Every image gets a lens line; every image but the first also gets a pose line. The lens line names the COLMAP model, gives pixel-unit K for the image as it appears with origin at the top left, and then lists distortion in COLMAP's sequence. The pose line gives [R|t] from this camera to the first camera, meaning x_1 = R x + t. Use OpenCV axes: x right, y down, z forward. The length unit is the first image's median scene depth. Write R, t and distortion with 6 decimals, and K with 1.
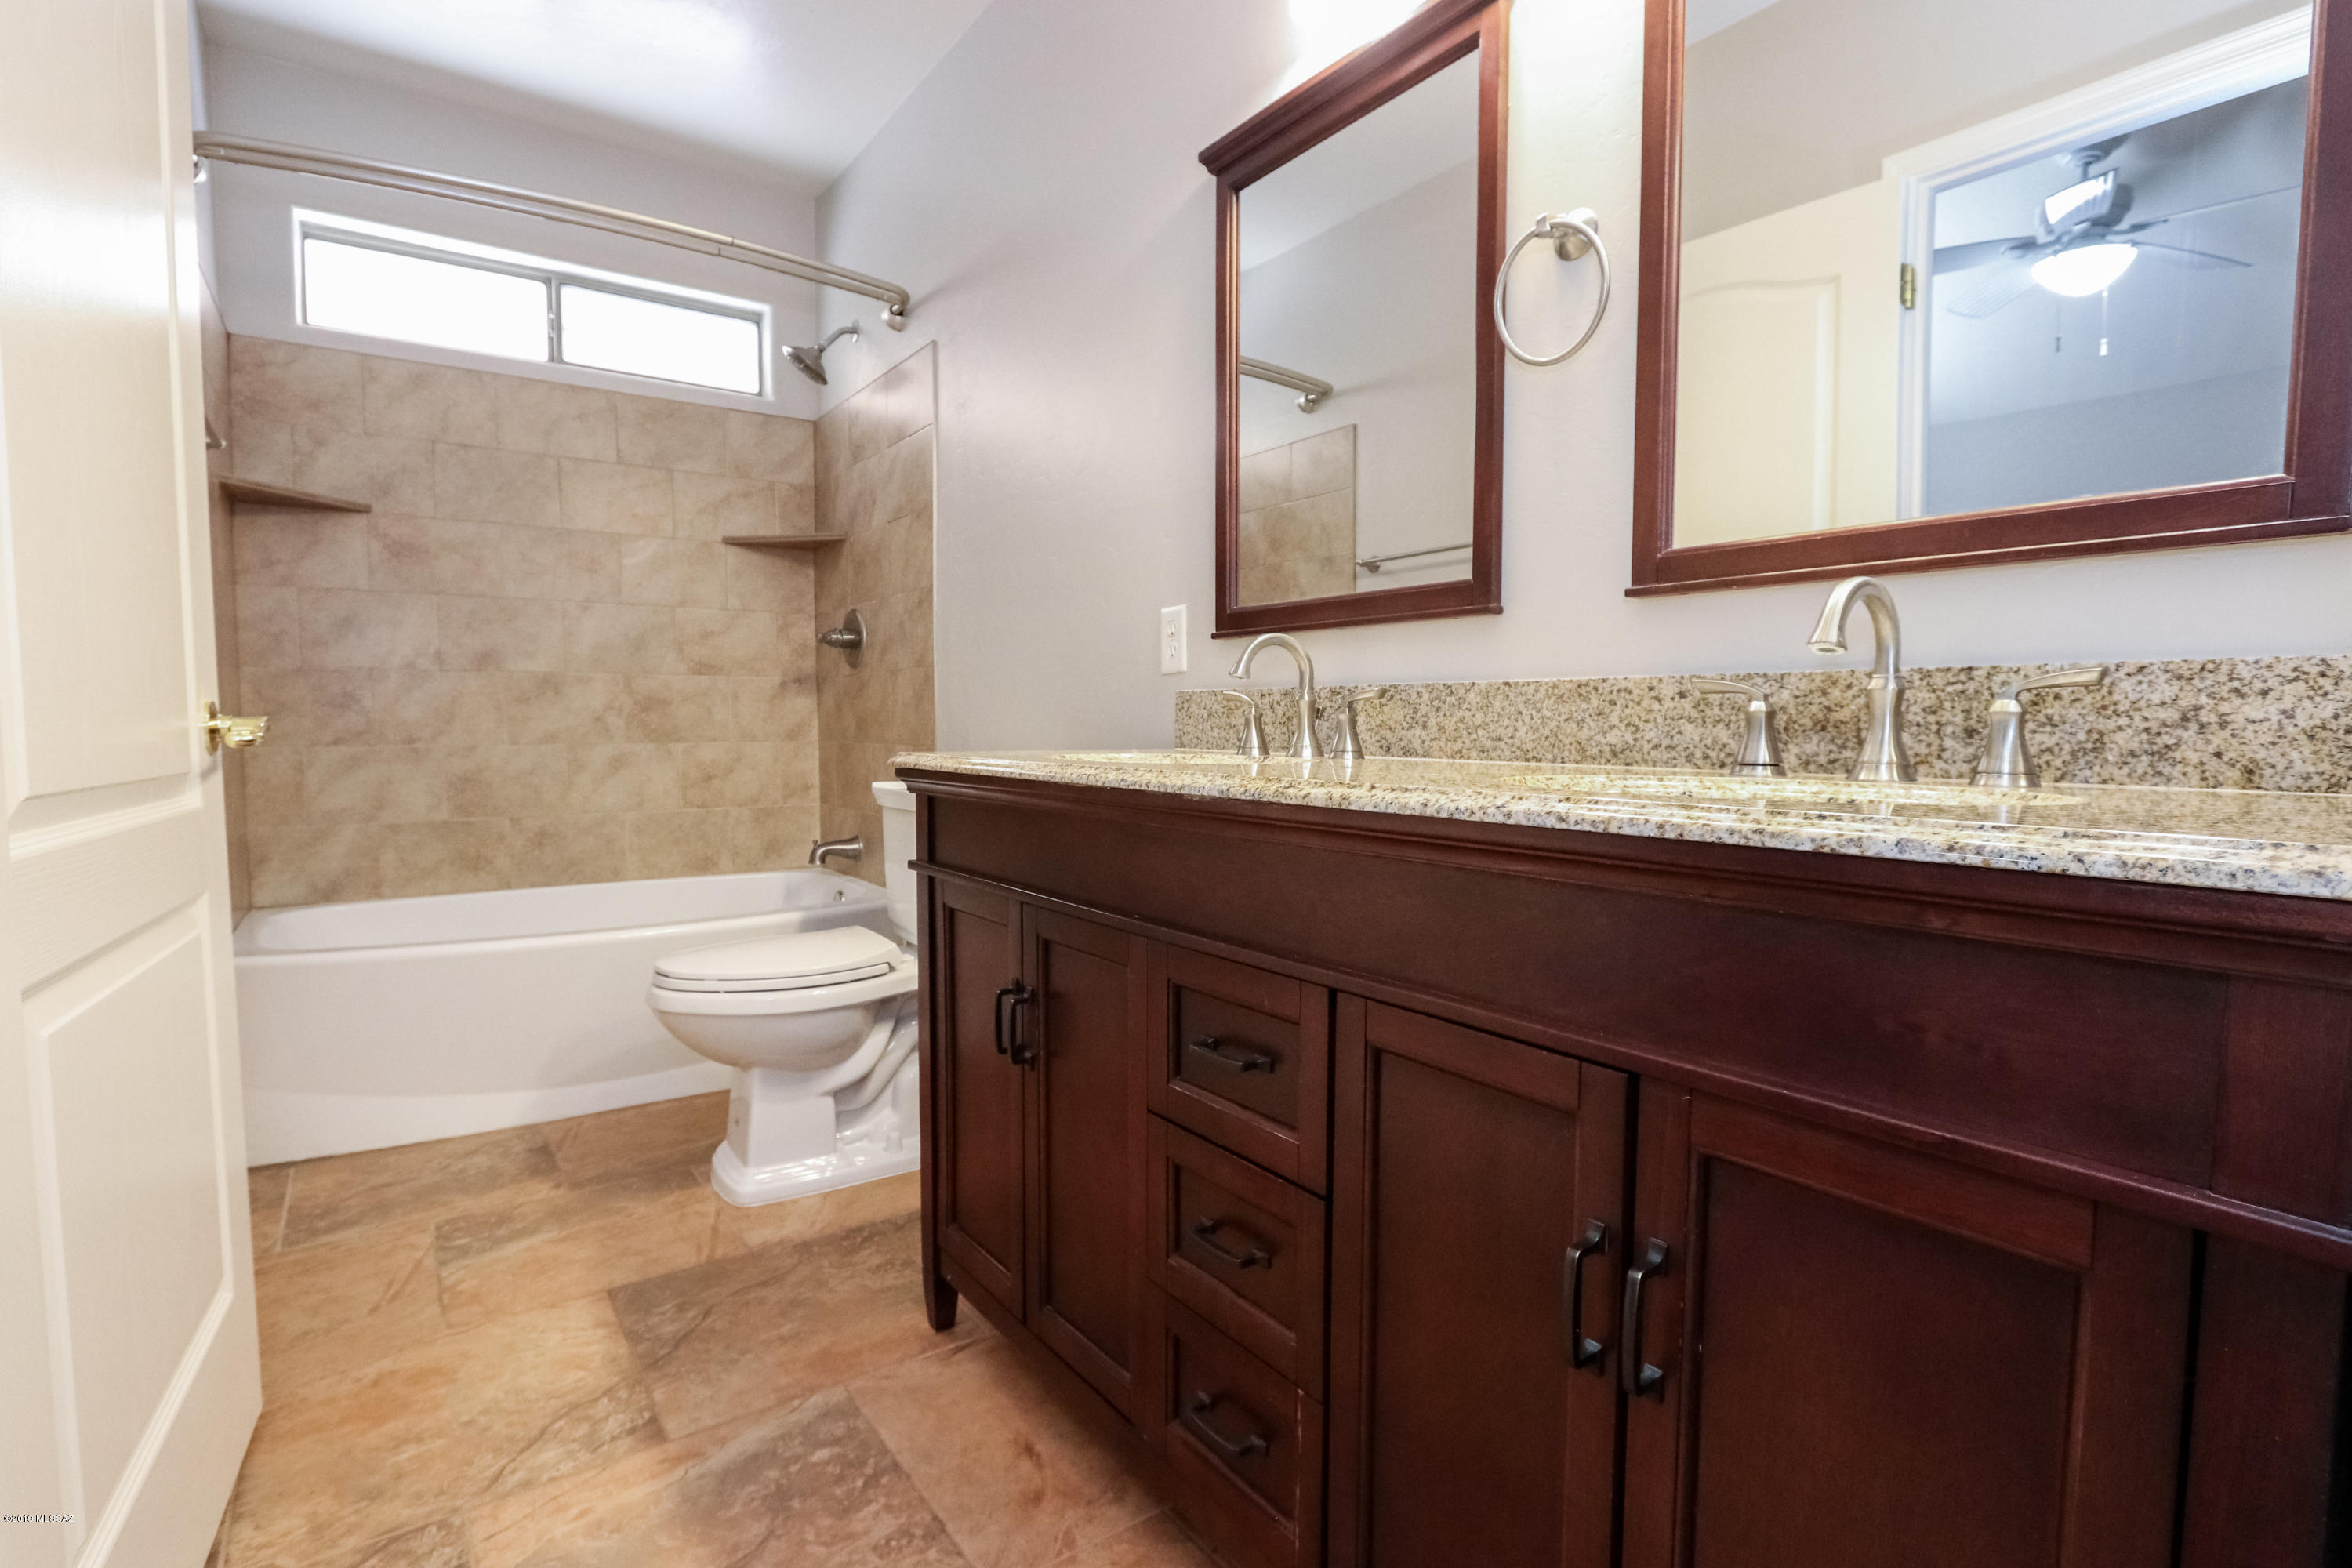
lens RADIAL K [[1086.9, 0, 1189.4], [0, 1086.9, 782.6], [0, 0, 1]] dist [-0.021369, 0.005695]
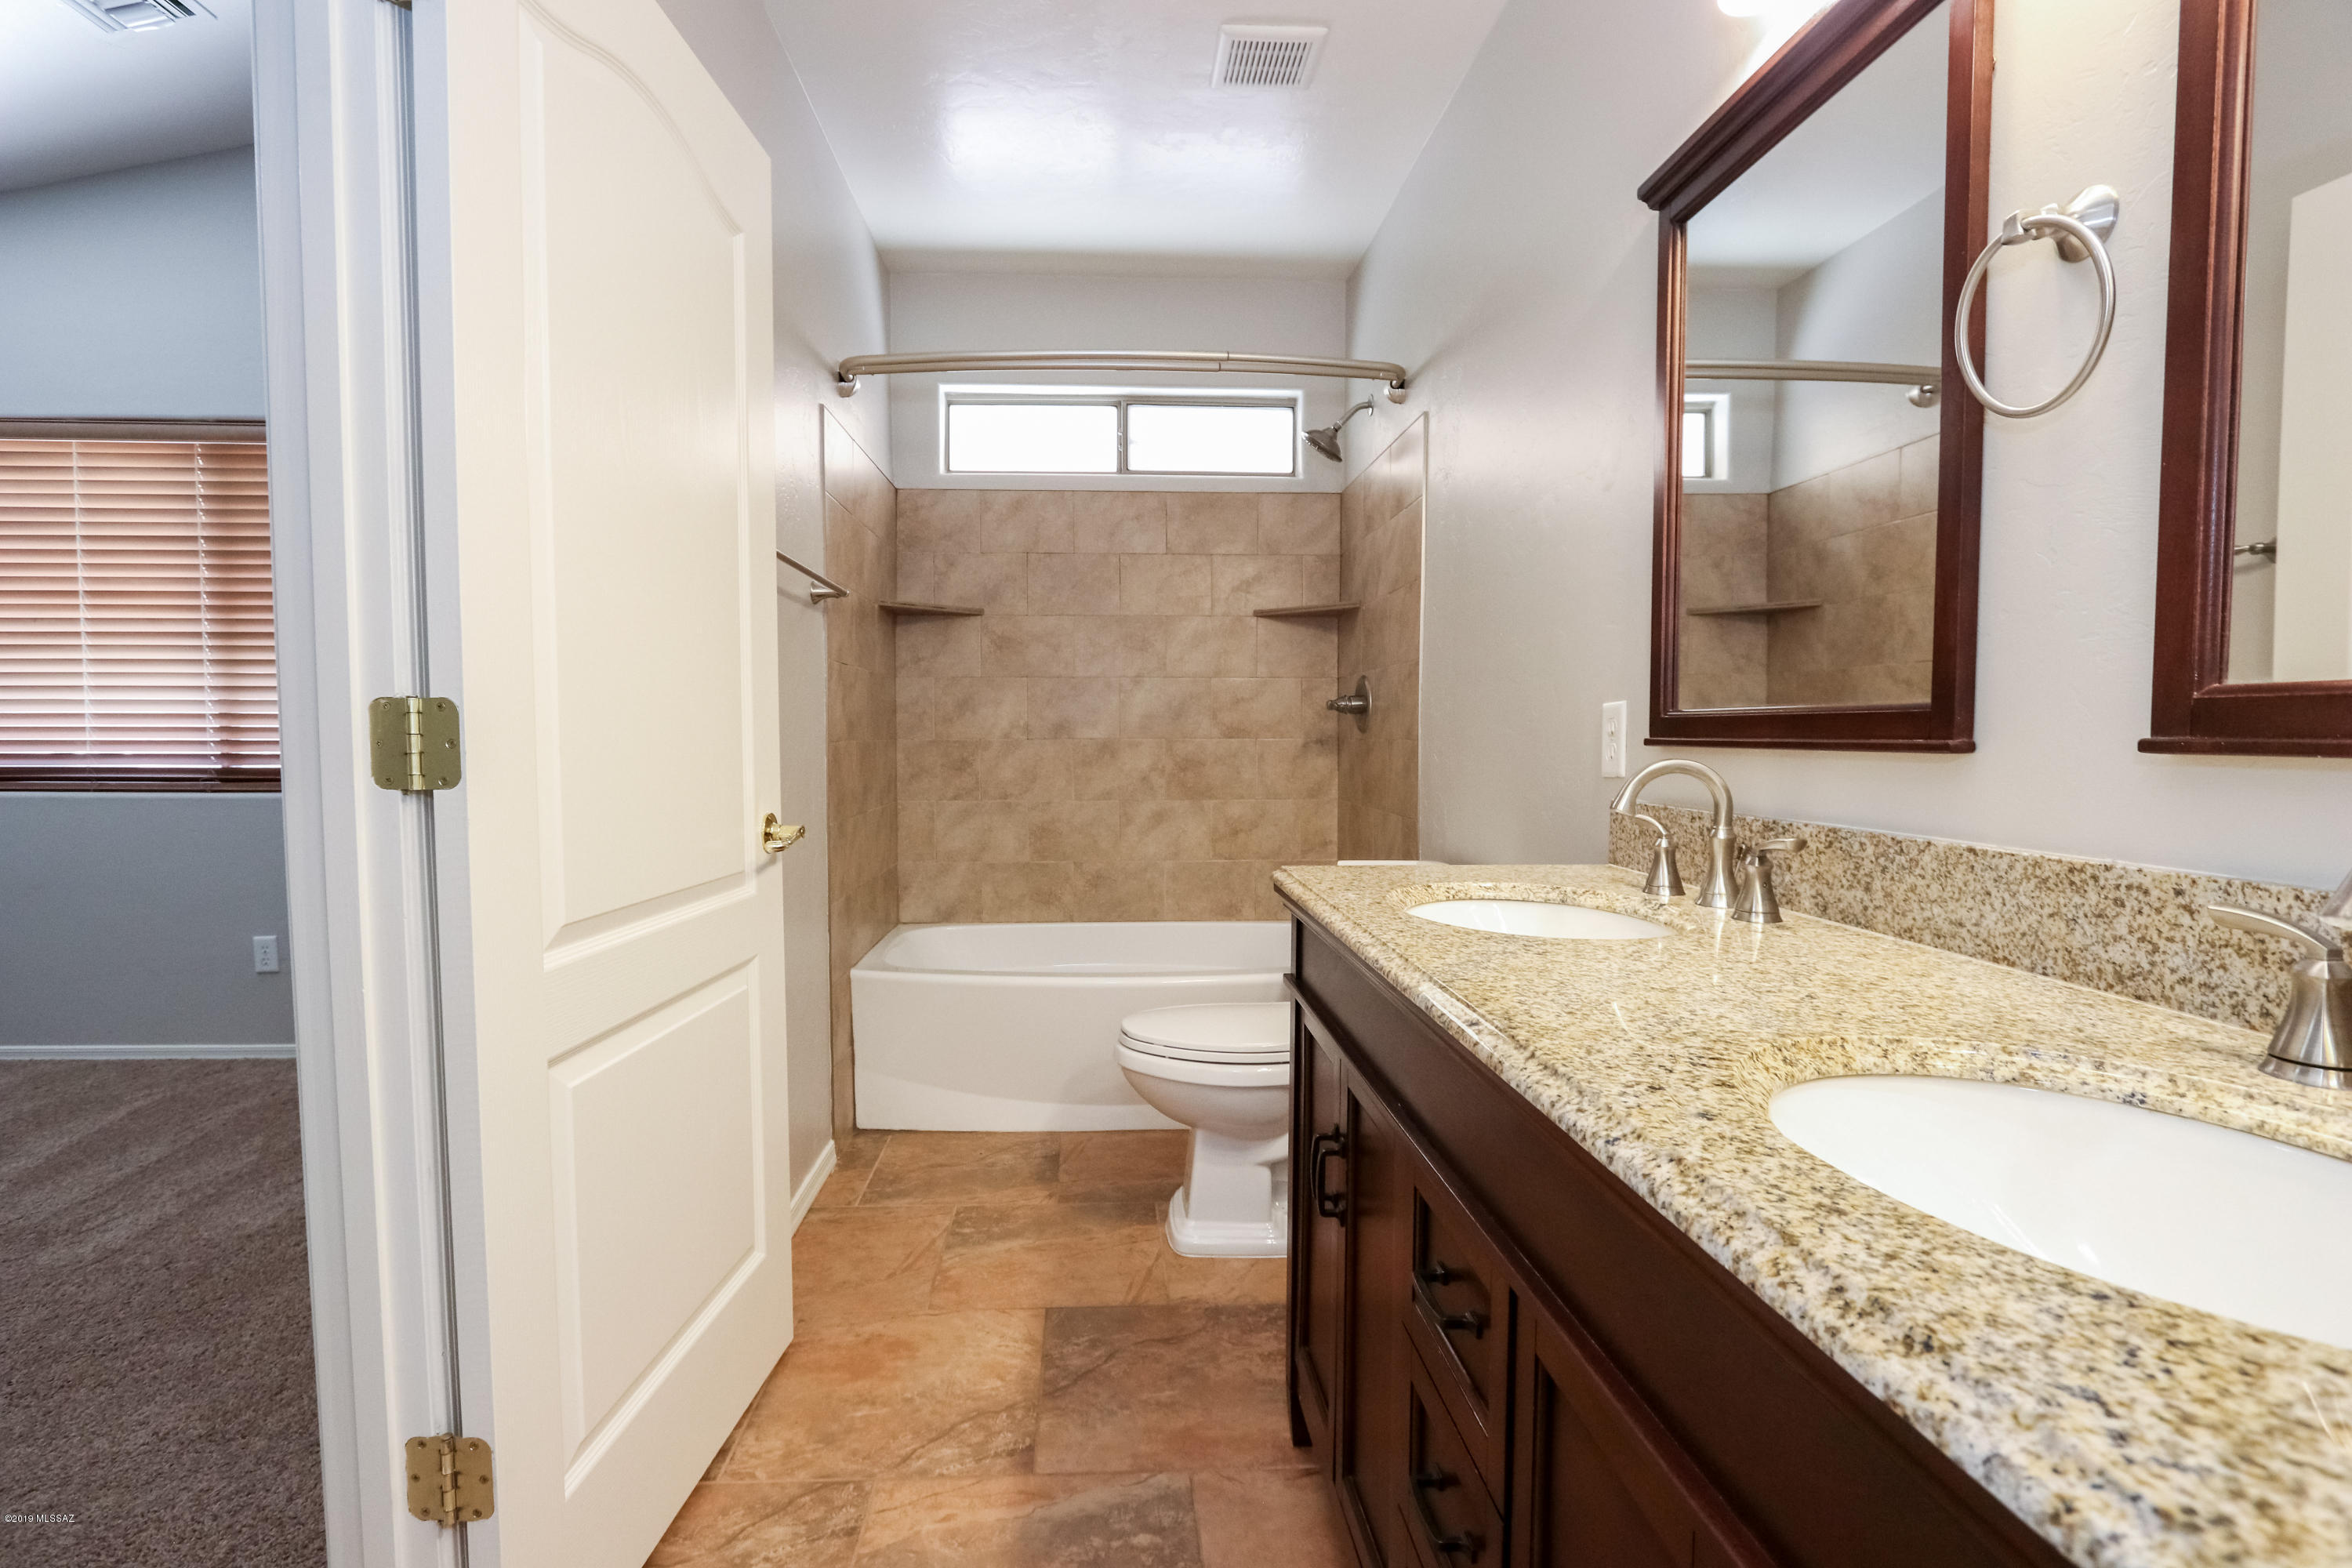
lens RADIAL K [[1086.9, 0, 1181.5], [0, 1086.9, 791.1], [0, 0, 1]] dist [-0.021369, 0.005695]
pose [[0.848257, 0.032064, -0.528614, 0.145752], [-0.037742, 0.999288, 0.000049, -0.072480], [0.528239, 0.019909, 0.848862, 0.067629]]
